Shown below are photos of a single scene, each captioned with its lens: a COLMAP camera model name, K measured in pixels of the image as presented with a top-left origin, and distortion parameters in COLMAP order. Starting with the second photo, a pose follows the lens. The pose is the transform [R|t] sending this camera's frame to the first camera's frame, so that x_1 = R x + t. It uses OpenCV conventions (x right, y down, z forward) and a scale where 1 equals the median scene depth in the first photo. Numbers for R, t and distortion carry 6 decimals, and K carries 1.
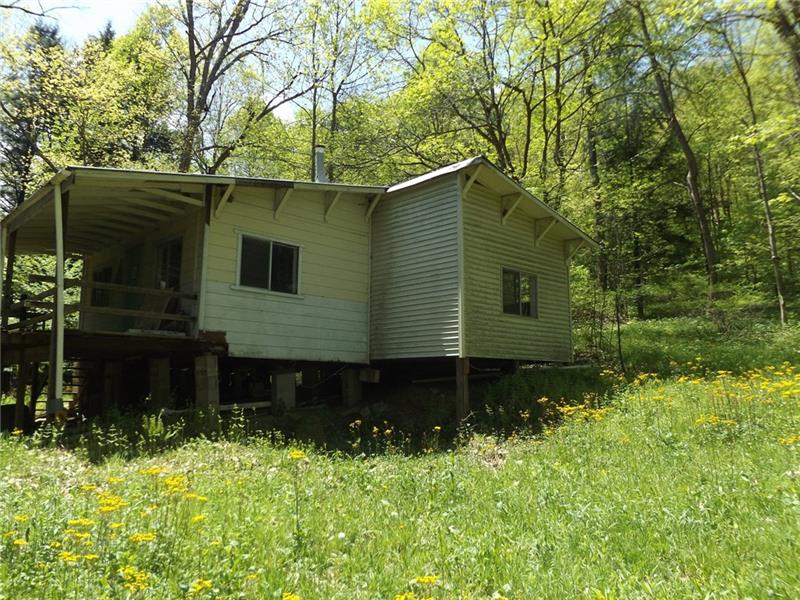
lens RADIAL K [[587.9, 0, 402.3], [0, 587.9, 299.8], [0, 0, 1]] dist [-0.011280, -0.001372]
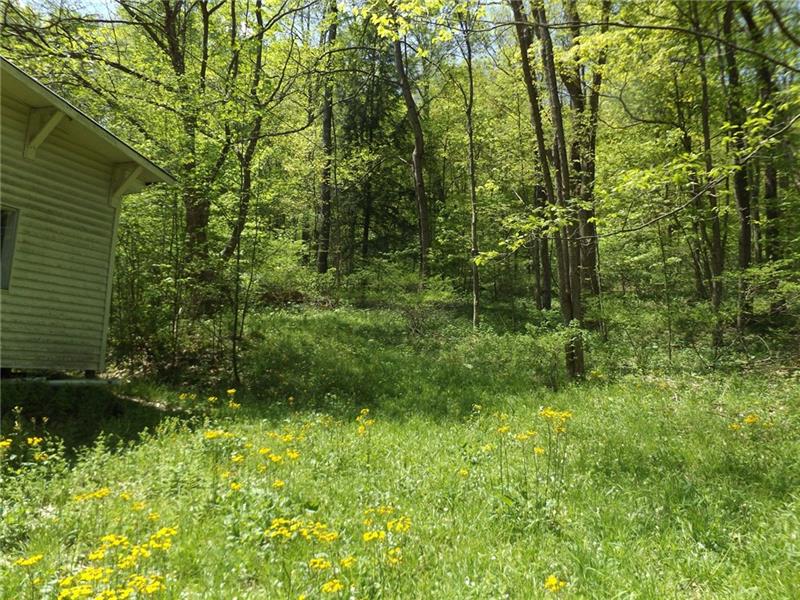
lens RADIAL K [[587.9, 0, 398.4], [0, 587.9, 299.9], [0, 0, 1]] dist [-0.011280, -0.001372]
pose [[0.934035, 0.075292, 0.349155, 0.256004], [-0.082756, 0.996549, 0.006487, 0.005870], [-0.347461, -0.034954, 0.937043, 0.257075]]
